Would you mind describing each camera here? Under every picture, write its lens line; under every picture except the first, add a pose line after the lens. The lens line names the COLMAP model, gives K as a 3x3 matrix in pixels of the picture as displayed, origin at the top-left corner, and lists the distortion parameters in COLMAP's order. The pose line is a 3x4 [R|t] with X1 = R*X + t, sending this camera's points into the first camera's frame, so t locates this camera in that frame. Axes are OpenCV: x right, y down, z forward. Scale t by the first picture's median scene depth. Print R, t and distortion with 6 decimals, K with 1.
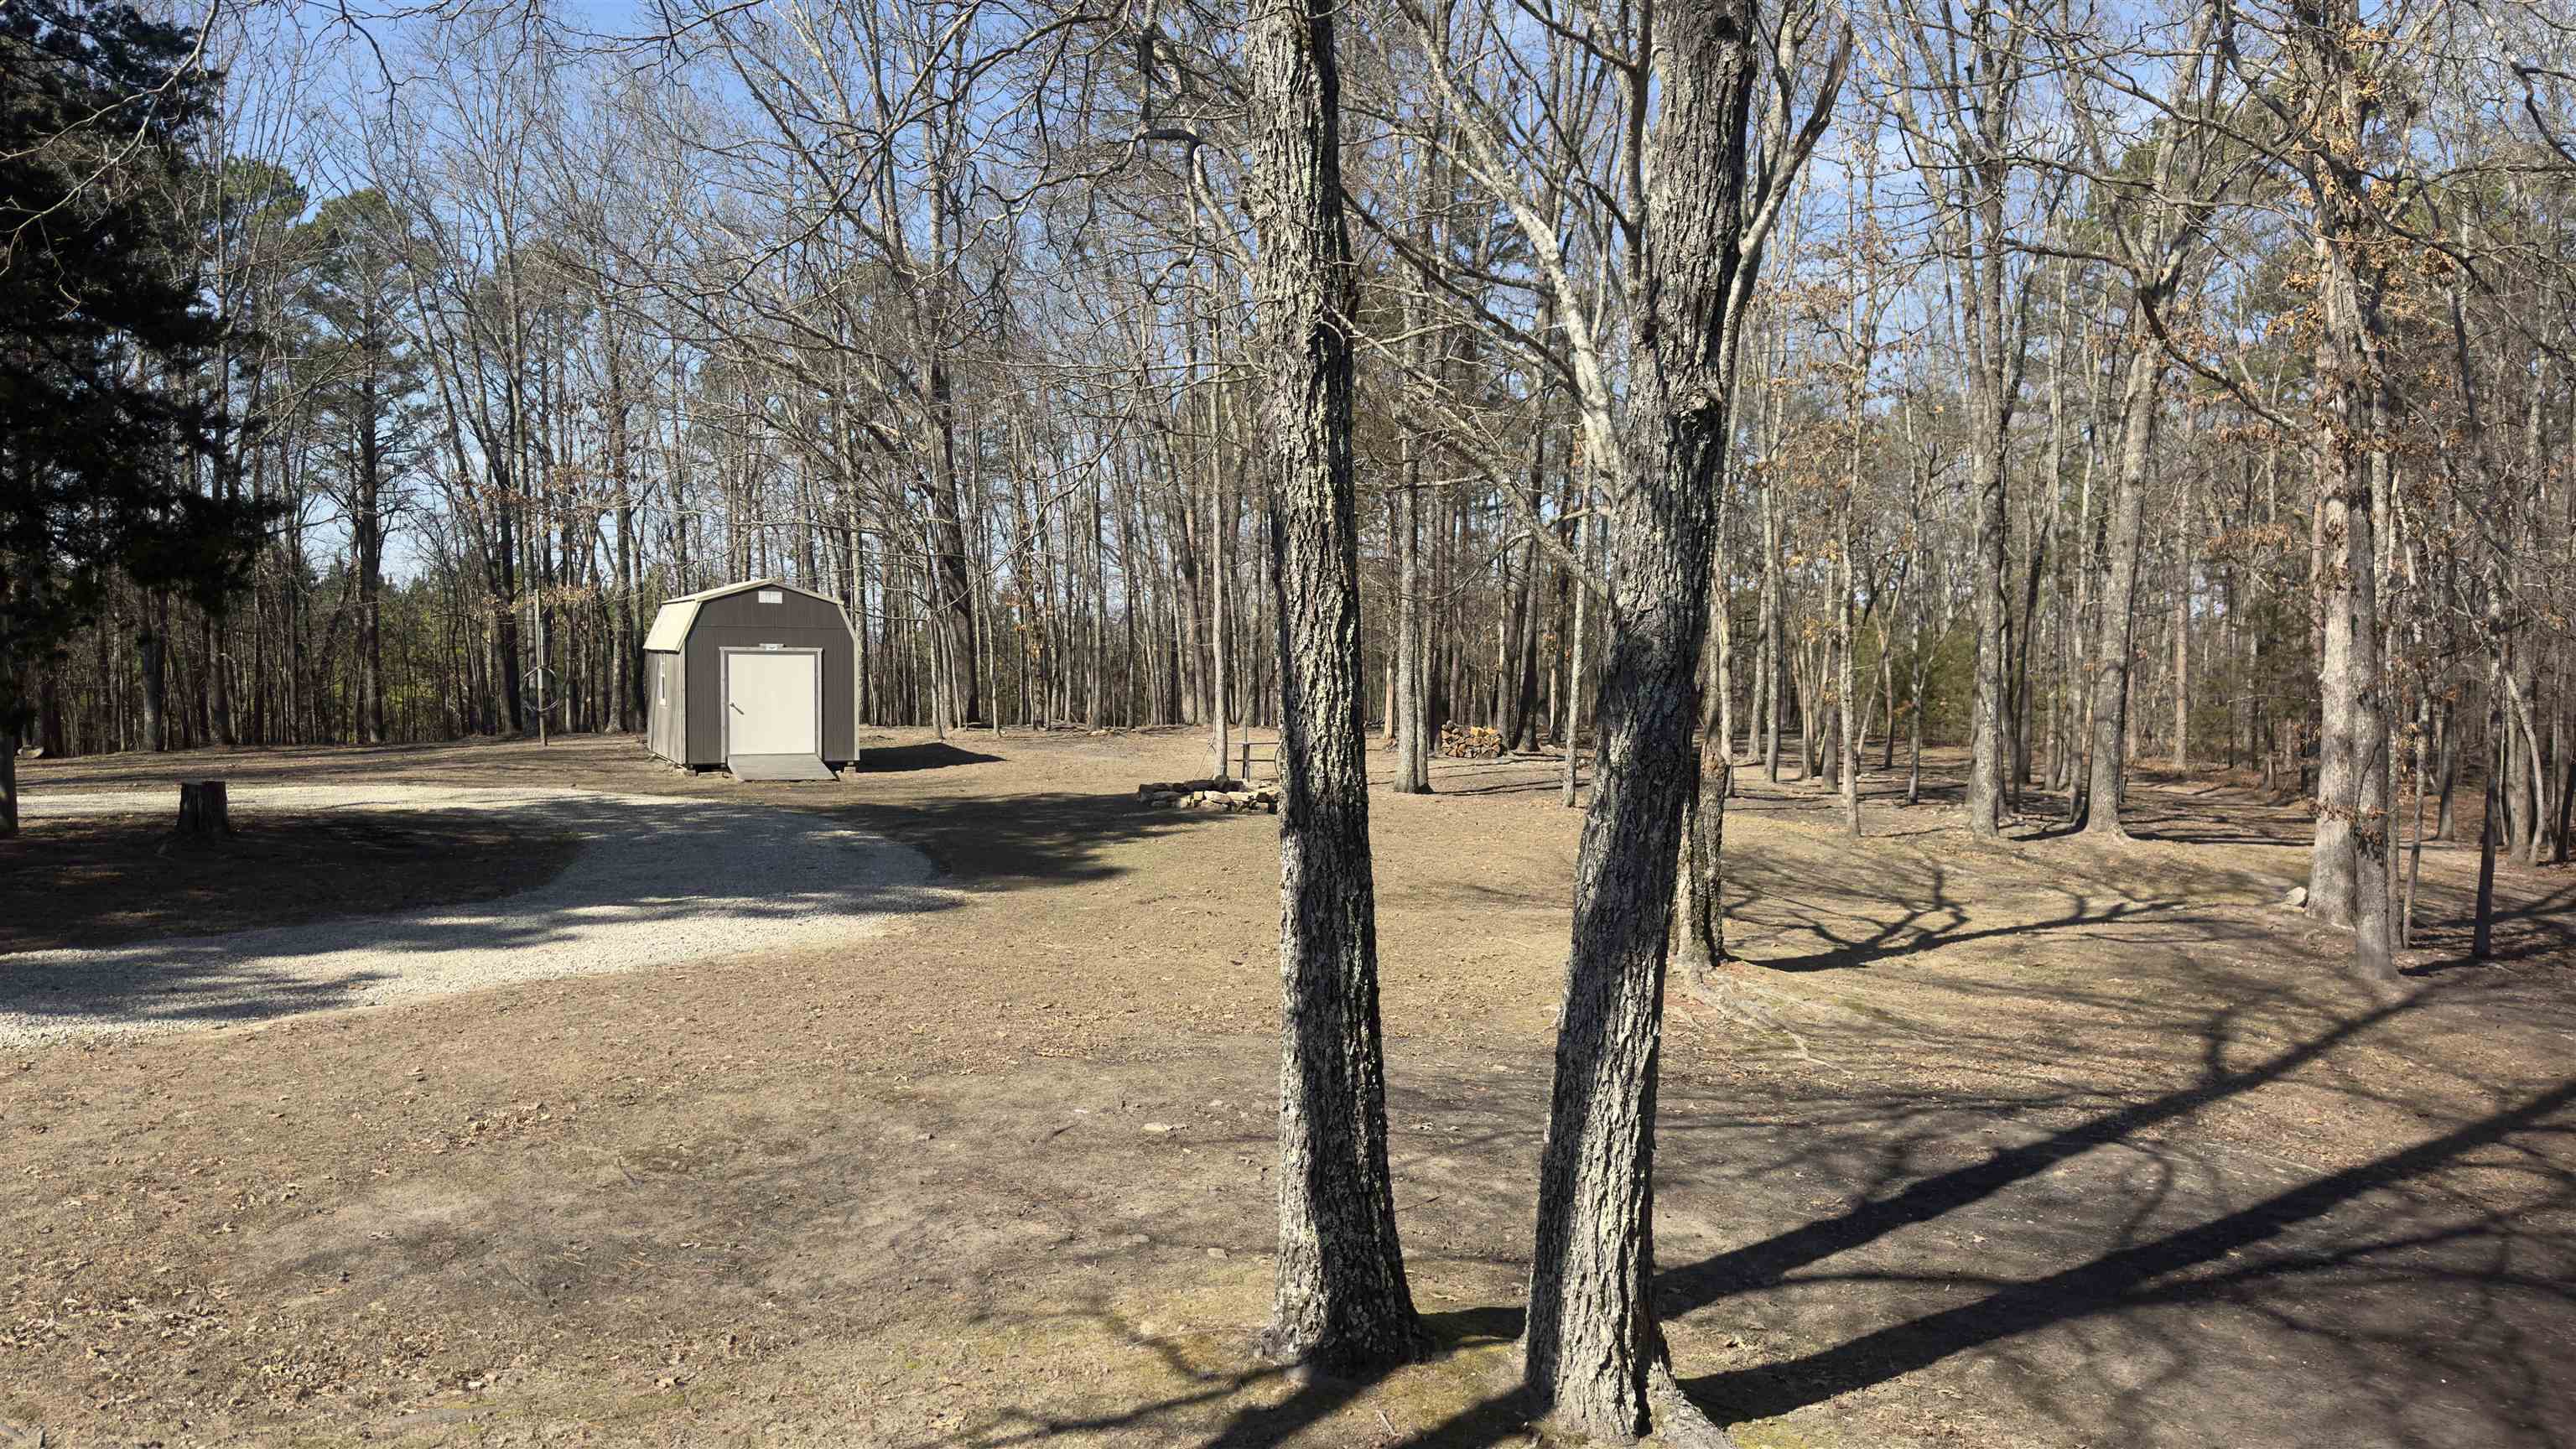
lens RADIAL K [[1775.0, 0, 1259.2], [0, 1775.0, 683.7], [0, 0, 1]] dist [0.006261, -0.014764]
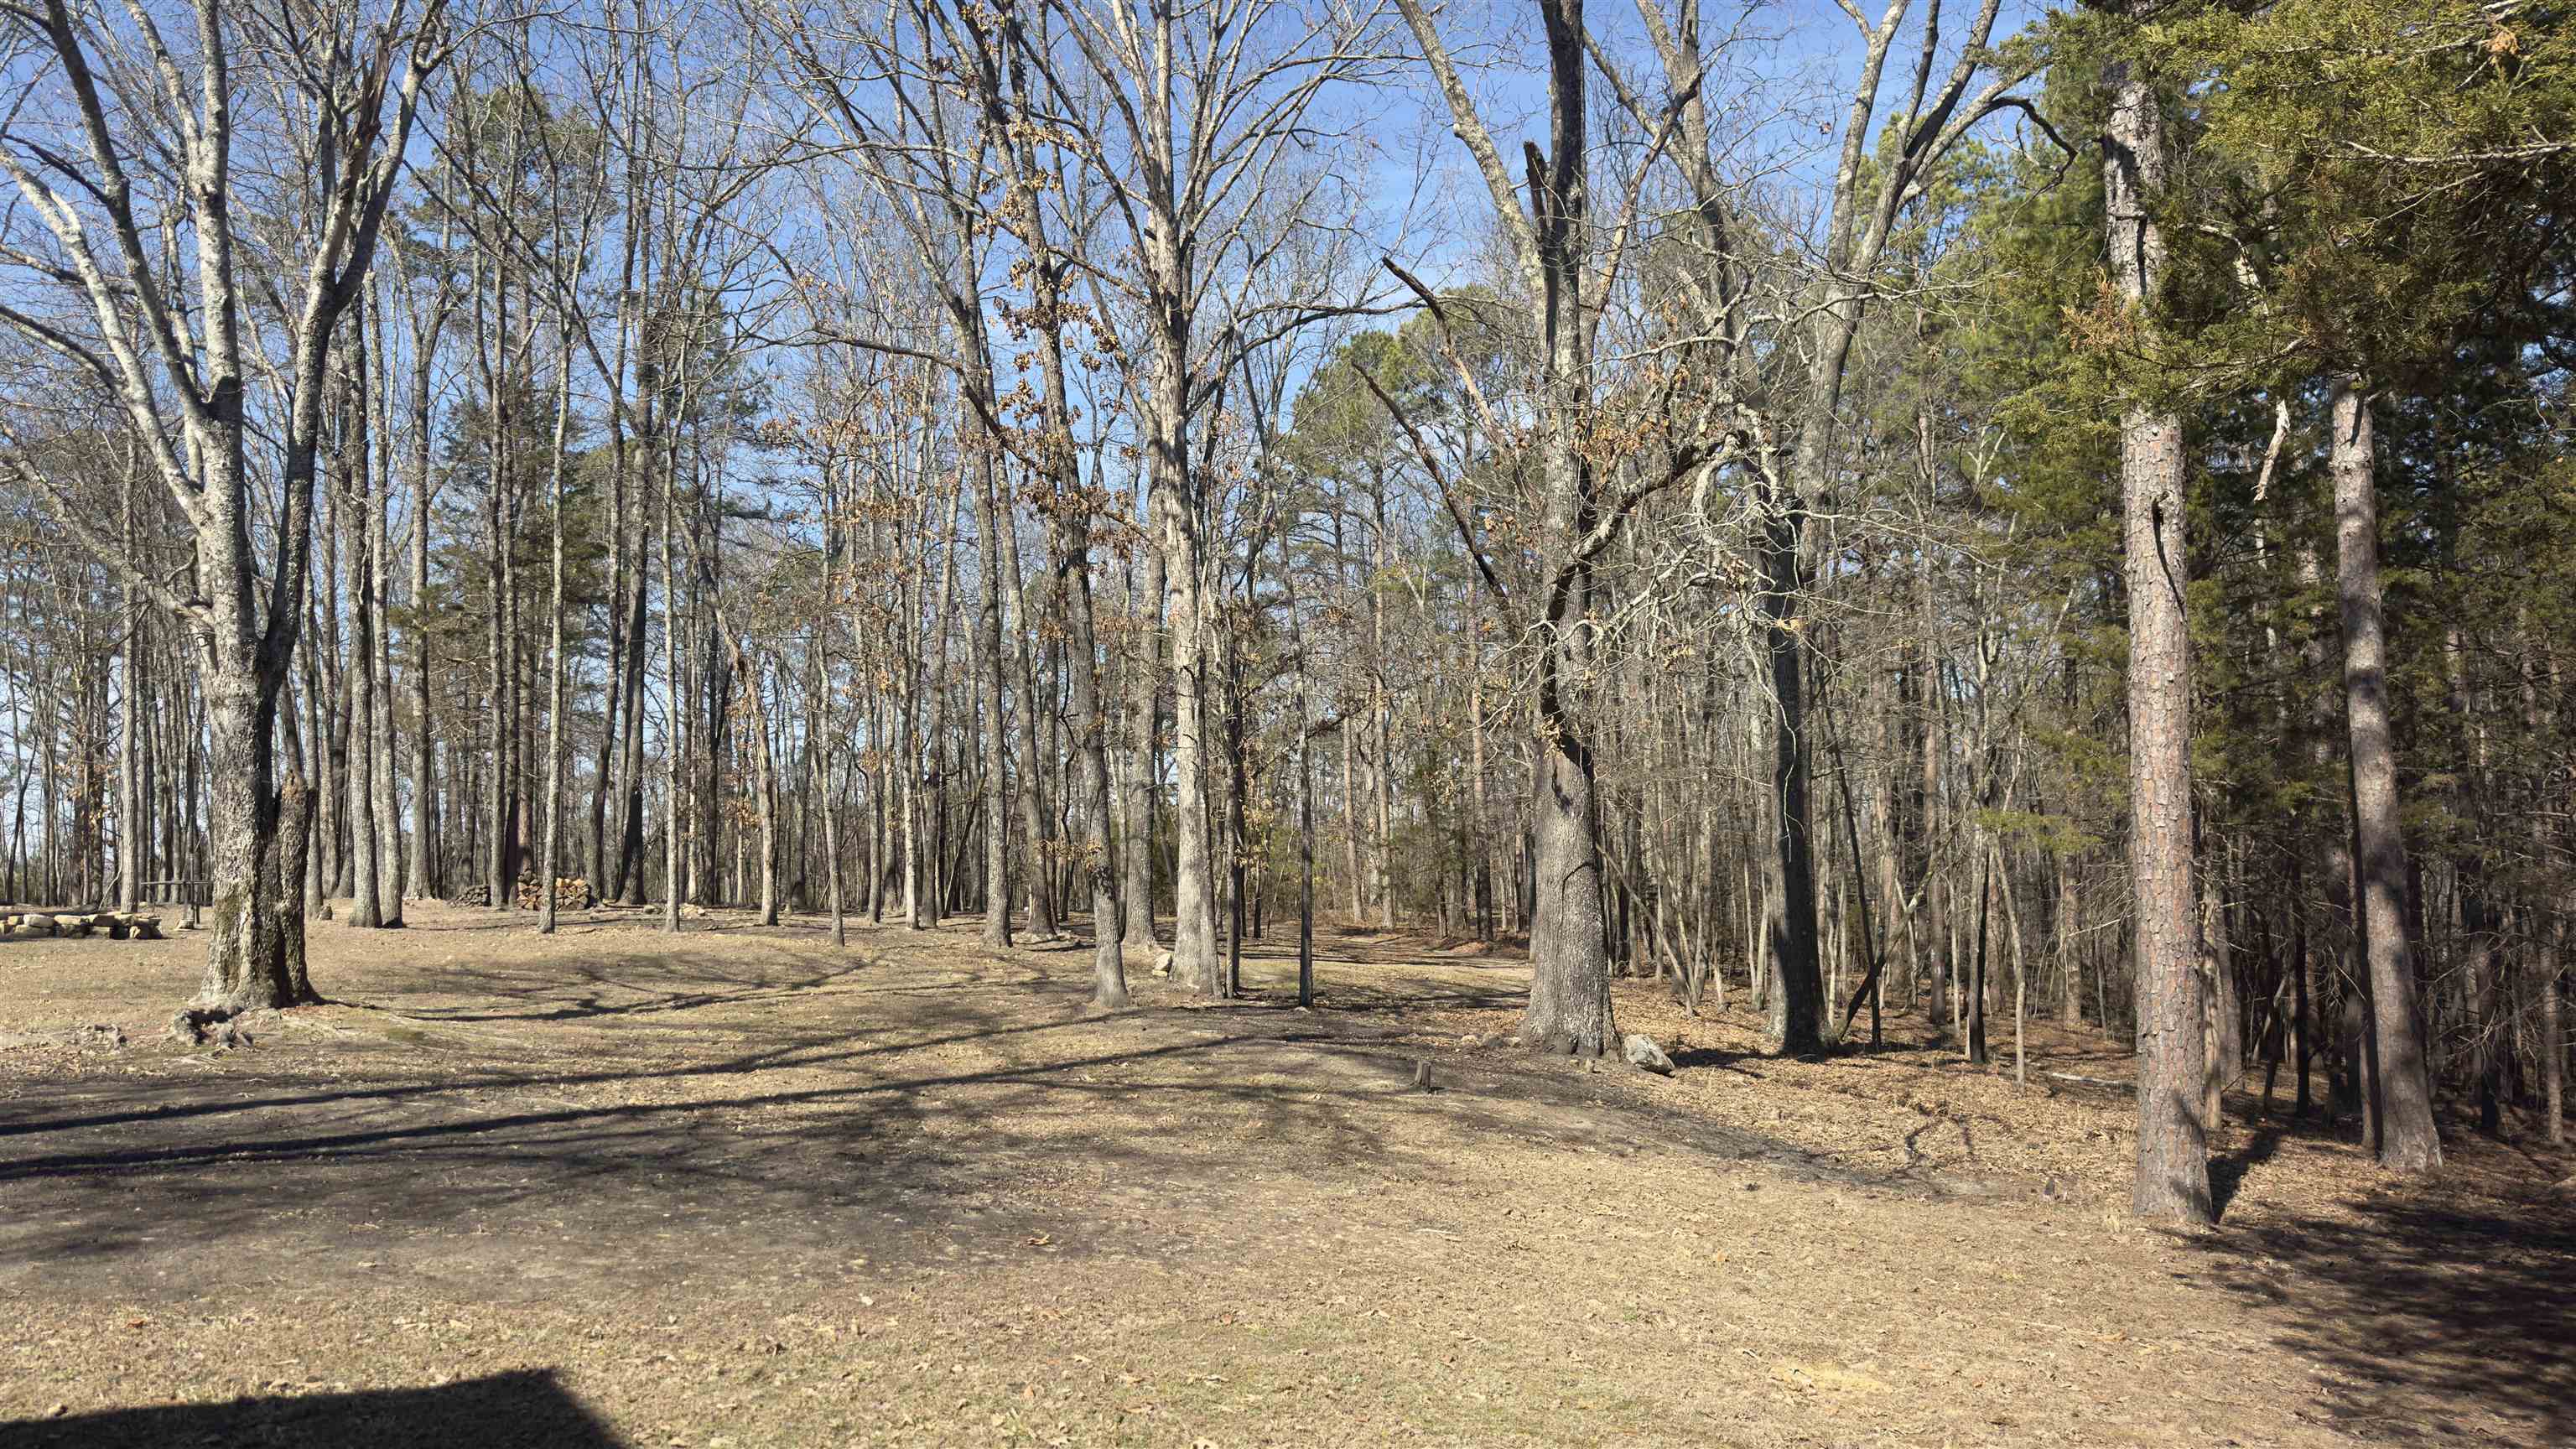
lens RADIAL K [[1775.0, 0, 1262.5], [0, 1775.0, 755.4], [0, 0, 1]] dist [0.006261, -0.014764]
pose [[0.945897, -0.006847, 0.324395, 0.627915], [0.034202, 0.996311, -0.078700, 0.171234], [-0.322660, 0.085537, 0.942642, -0.062418]]
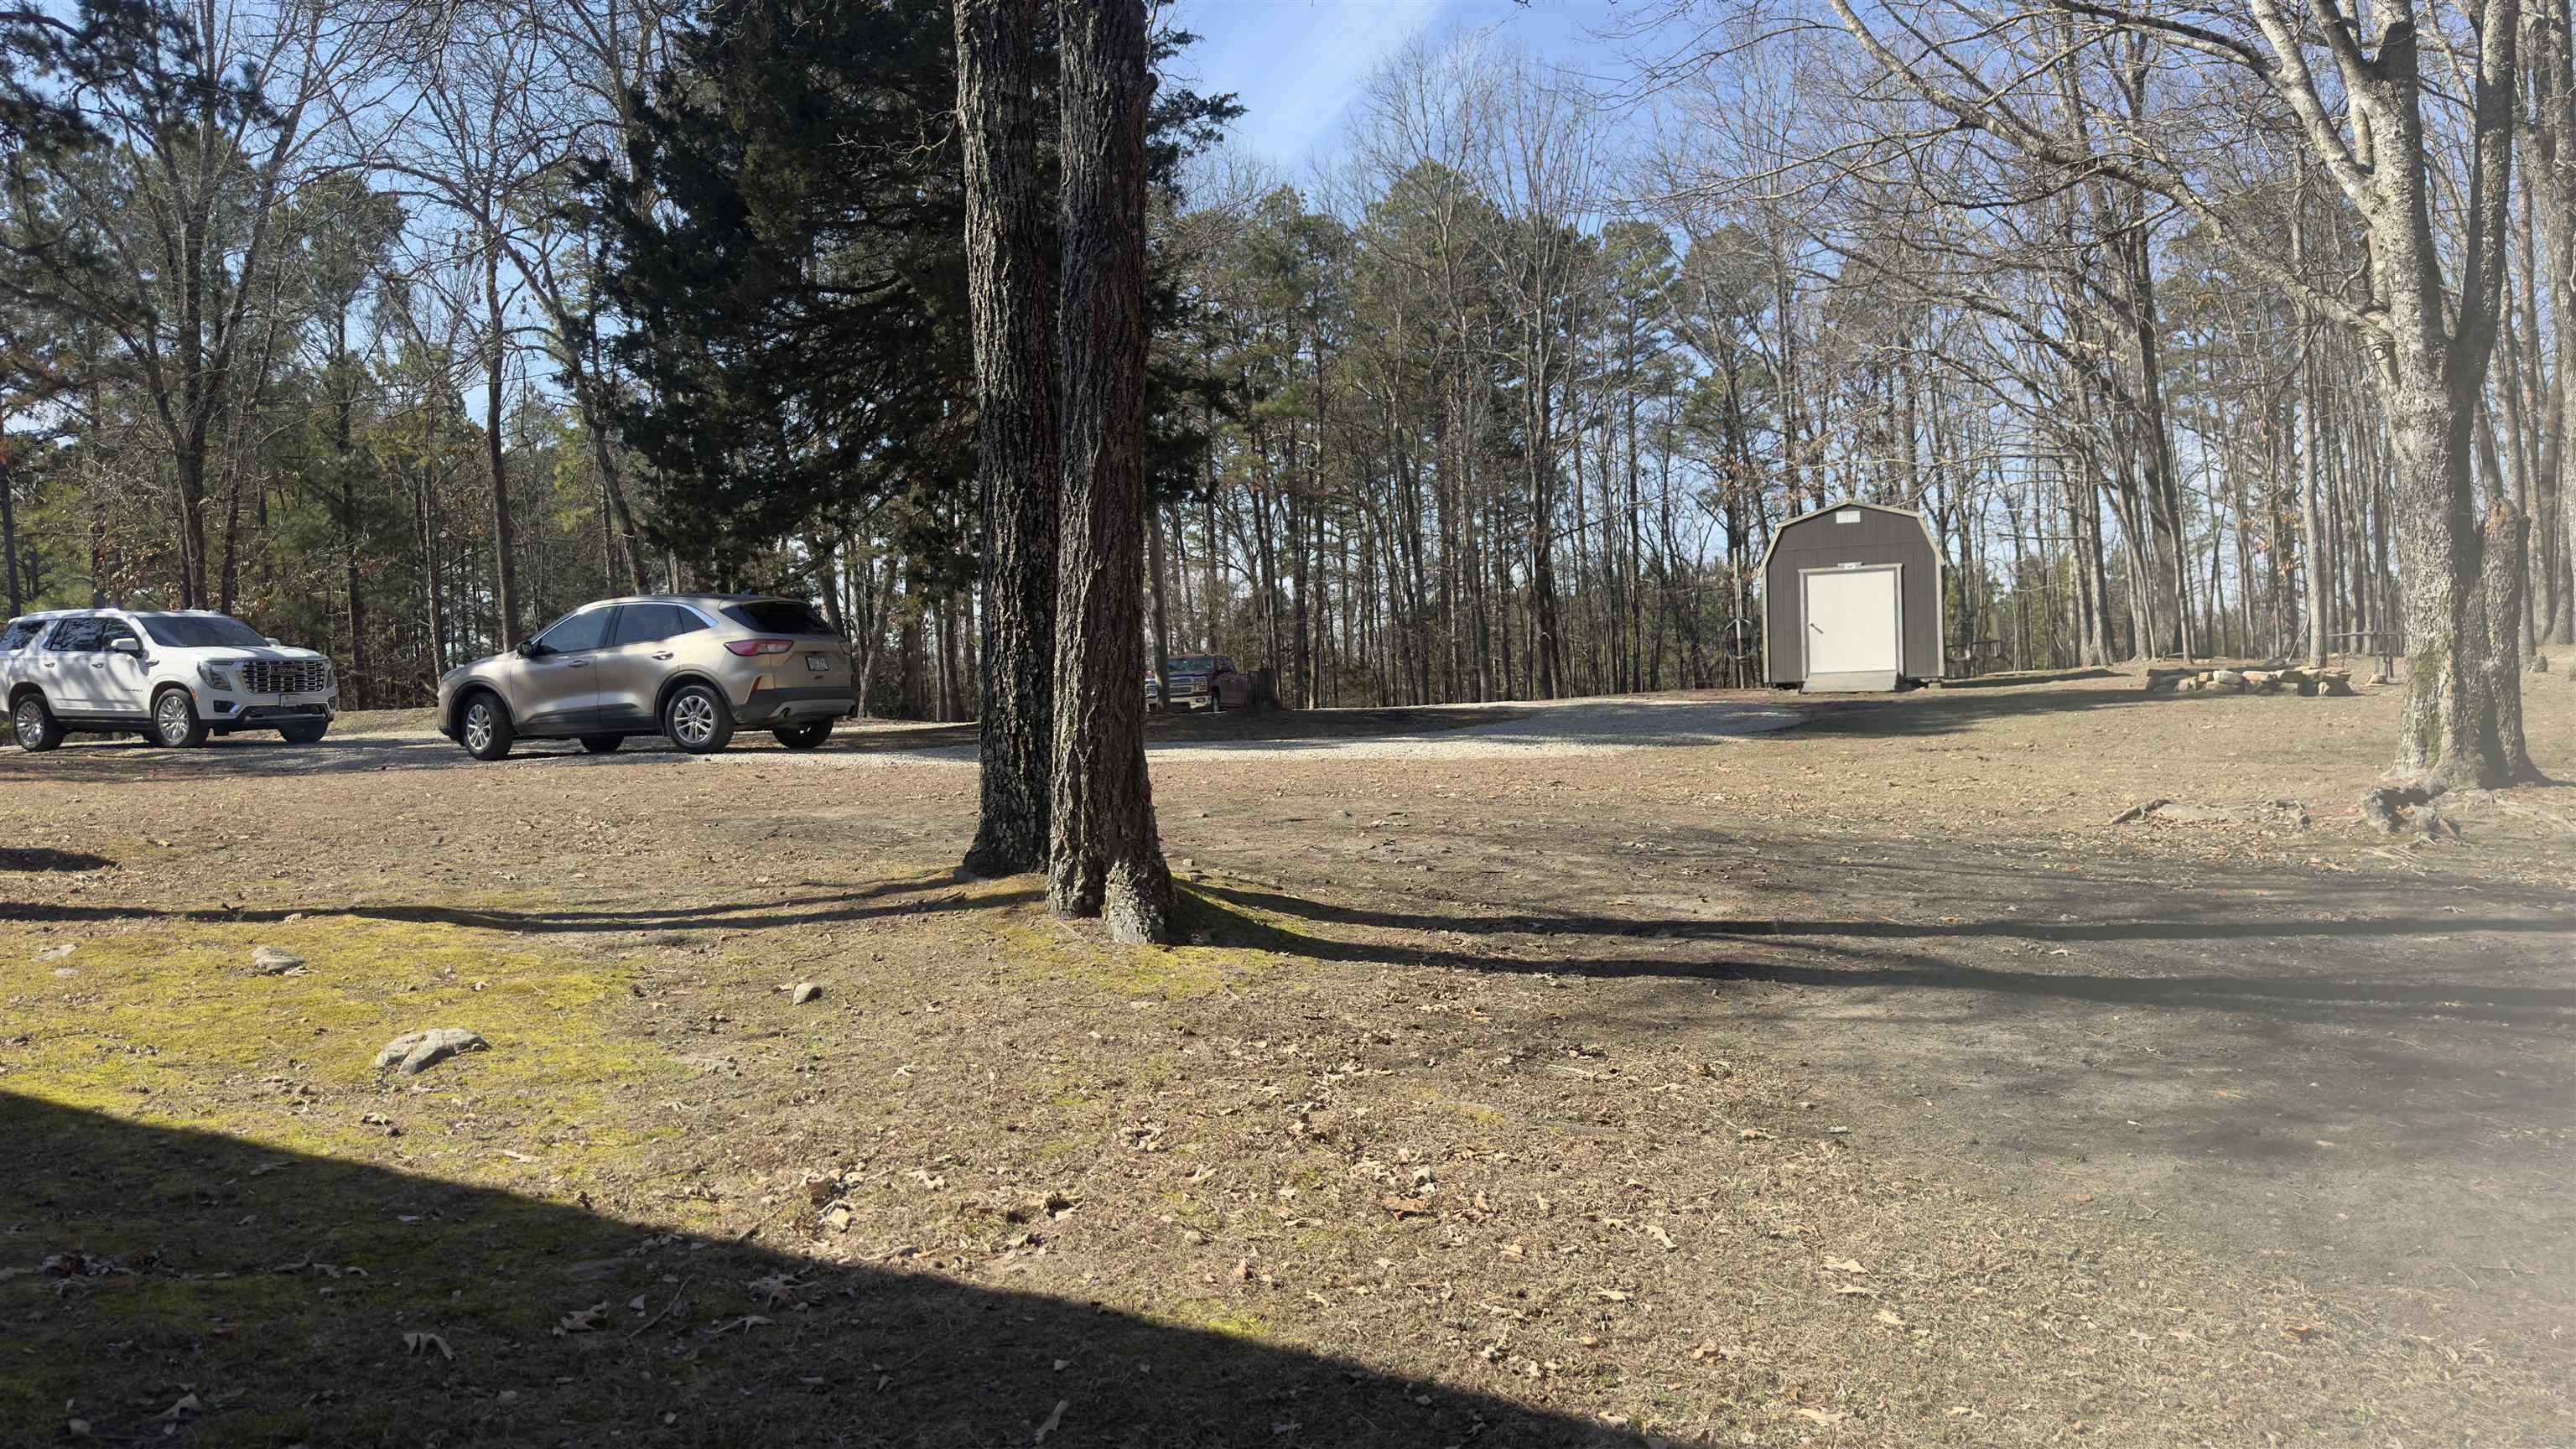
lens RADIAL K [[1775.0, 0, 1309.6], [0, 1775.0, 739.6], [0, 0, 1]] dist [0.006261, -0.014764]
pose [[0.725430, -0.016045, -0.688109, 0.586715], [0.035034, 0.999293, 0.013634, 0.159594], [0.687404, -0.033998, 0.725479, 0.149782]]
